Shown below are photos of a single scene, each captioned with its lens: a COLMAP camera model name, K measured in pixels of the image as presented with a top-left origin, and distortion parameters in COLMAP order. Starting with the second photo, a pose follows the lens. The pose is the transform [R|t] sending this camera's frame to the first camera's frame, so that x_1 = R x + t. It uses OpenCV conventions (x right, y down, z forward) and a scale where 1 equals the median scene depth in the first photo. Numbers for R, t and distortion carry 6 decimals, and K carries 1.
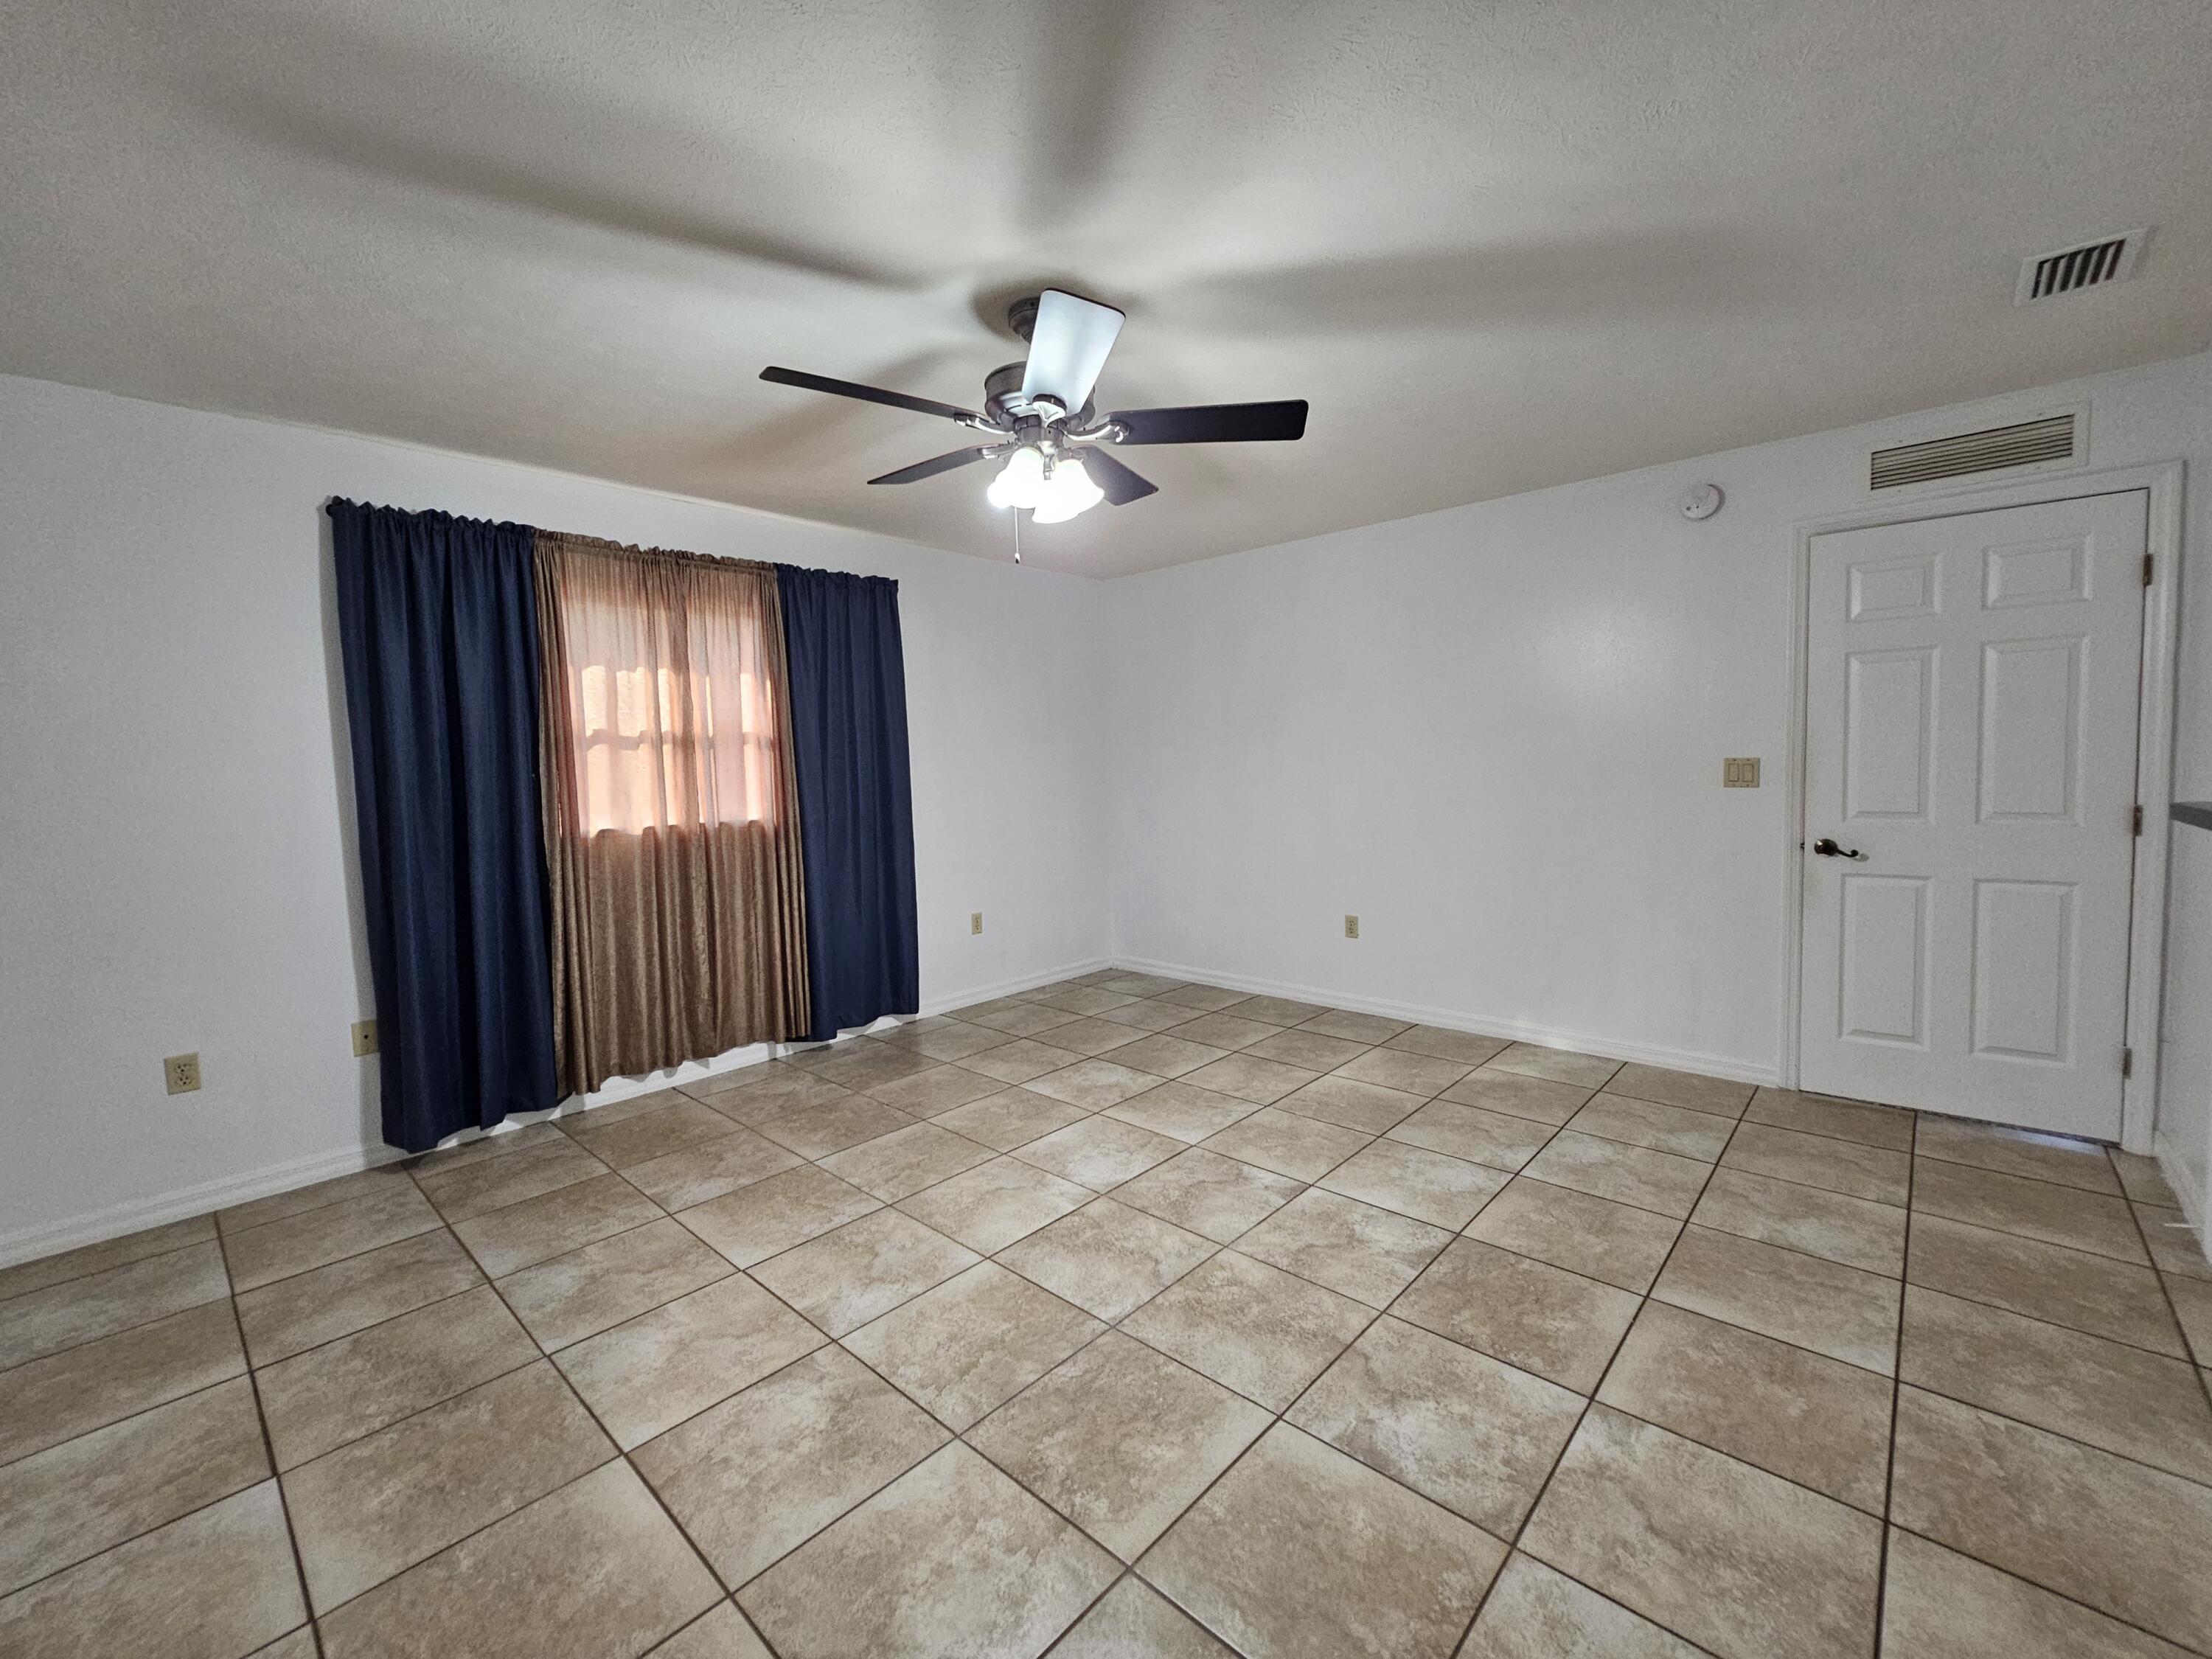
lens RADIAL K [[910.2, 0, 1106.0], [0, 910.2, 829.5], [0, 0, 1]] dist [0.000486, 0.000020]
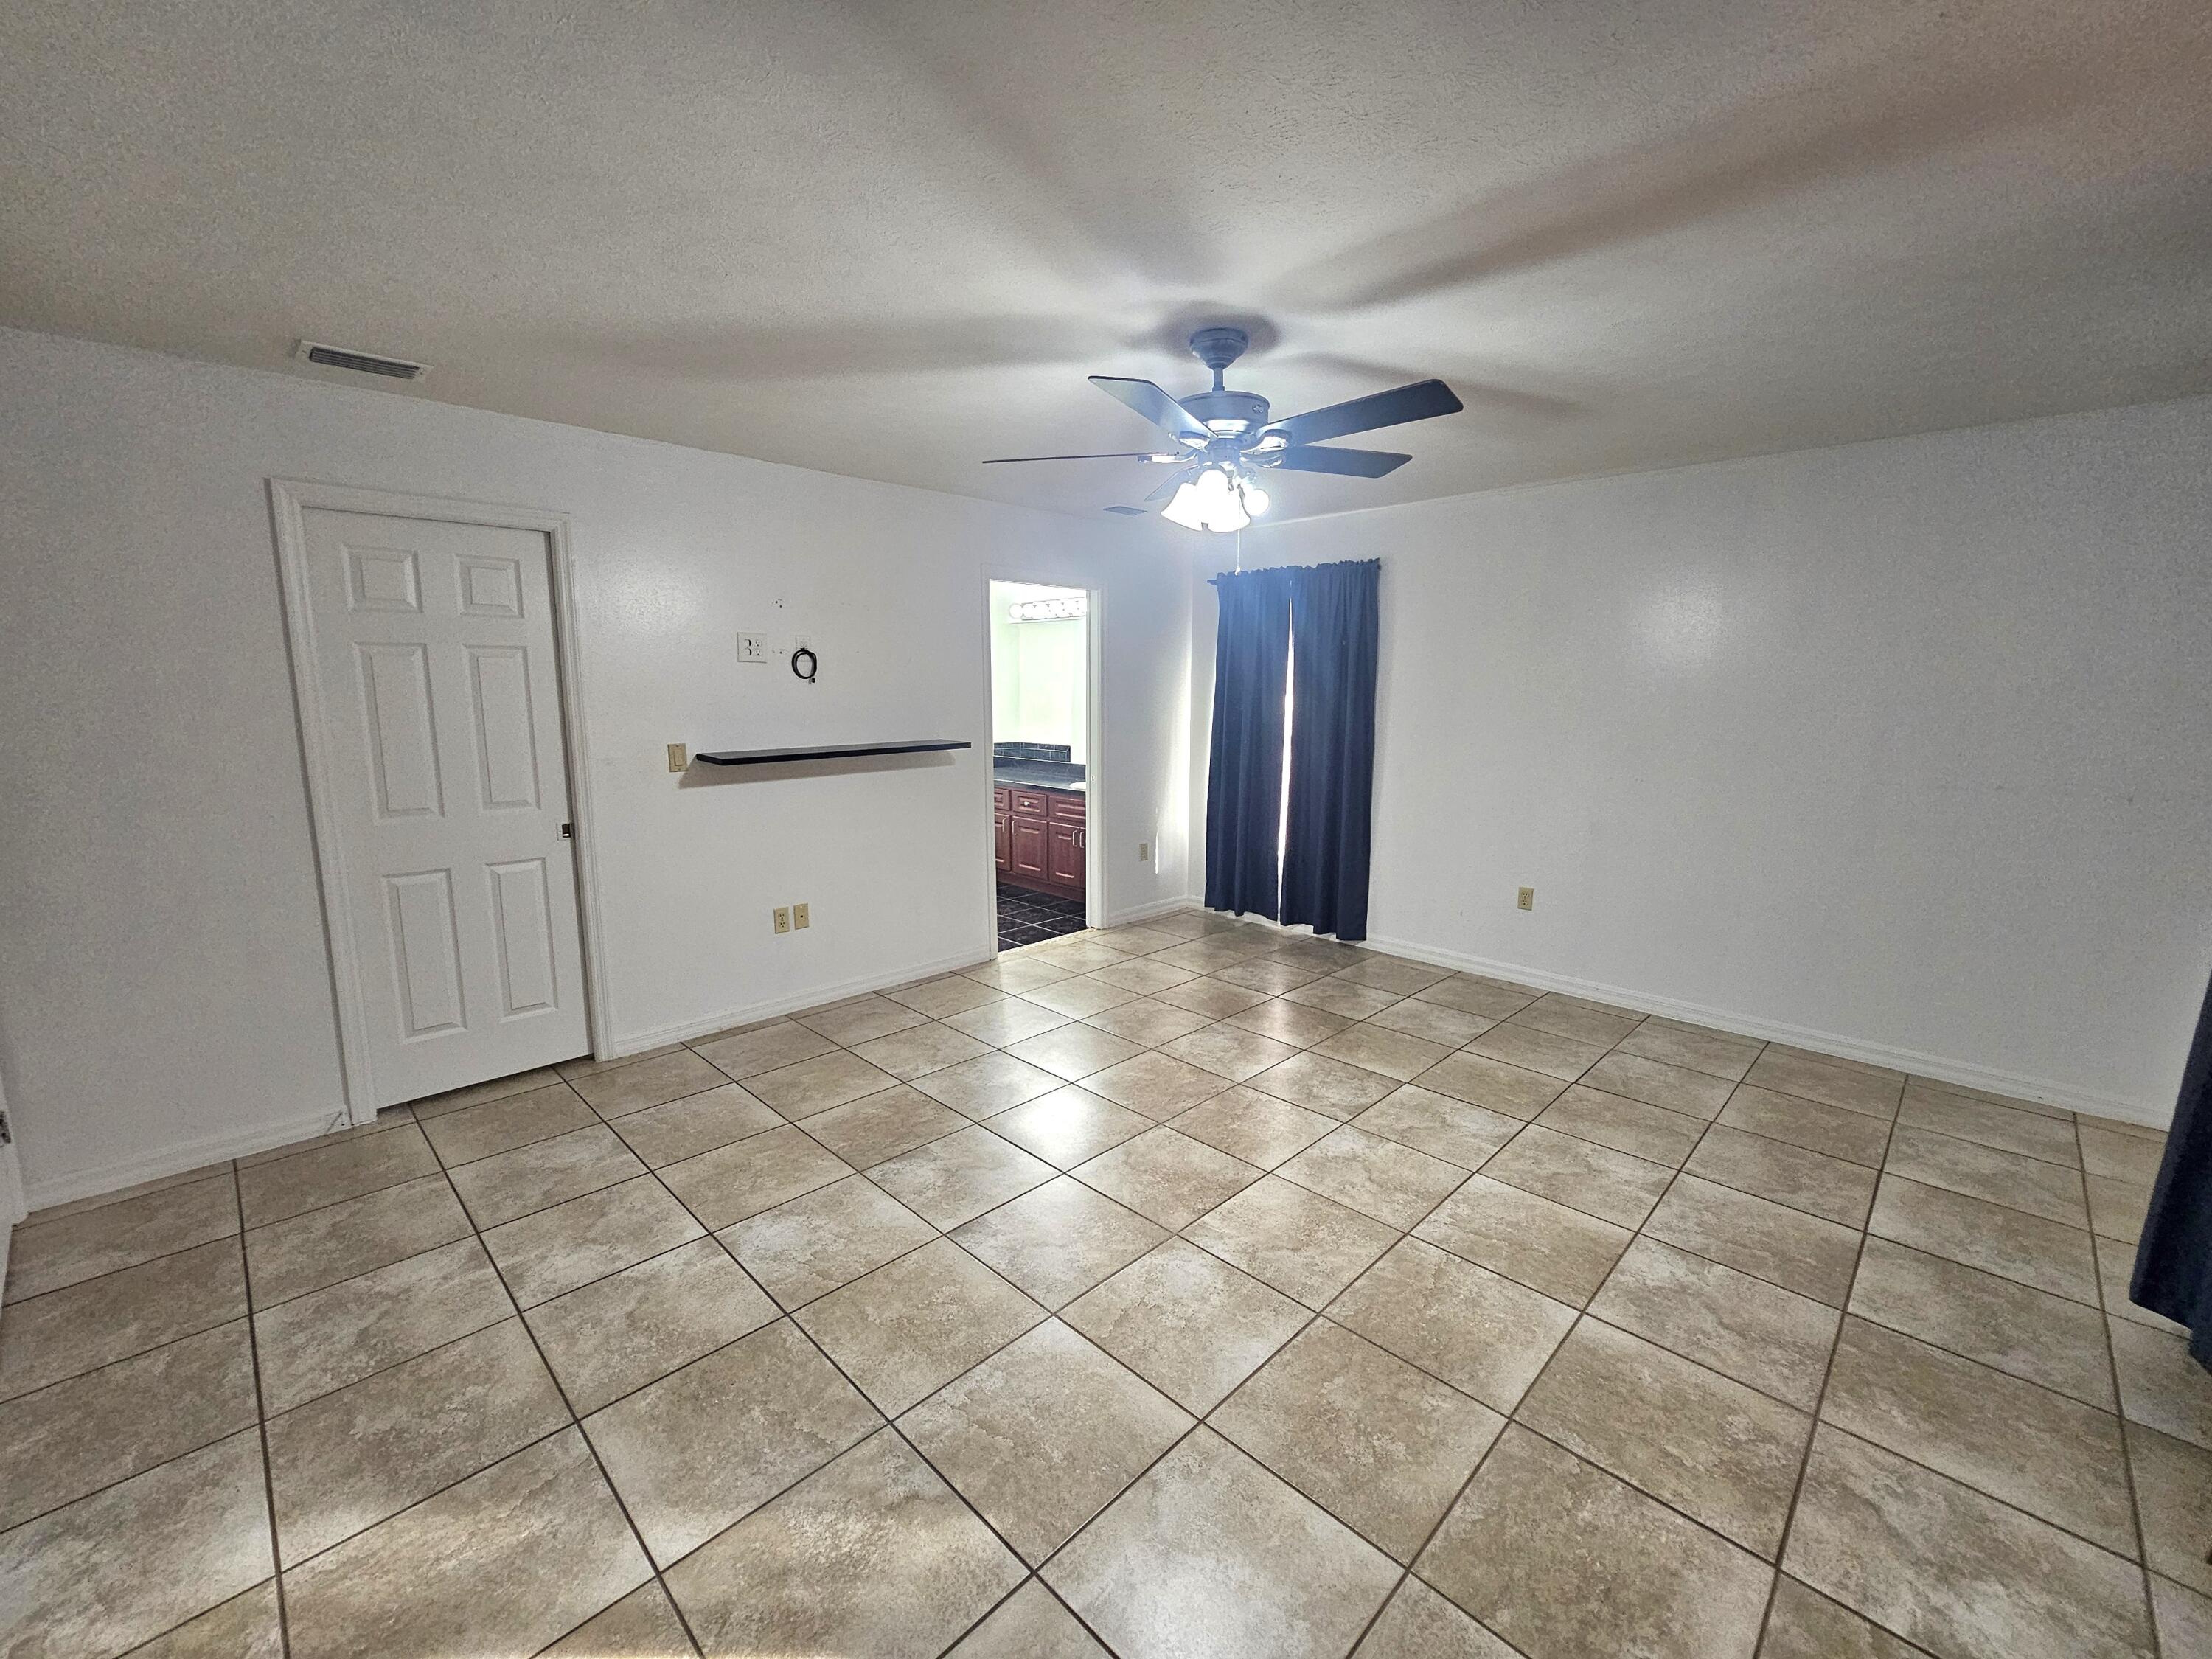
lens RADIAL K [[910.2, 0, 1106.0], [0, 910.2, 829.5], [0, 0, 1]] dist [0.000486, 0.000020]
pose [[-0.999162, 0.015918, 0.037719, 0.028224], [0.024246, 0.972444, 0.231874, -0.228448], [-0.032988, 0.232594, -0.972014, 1.990015]]
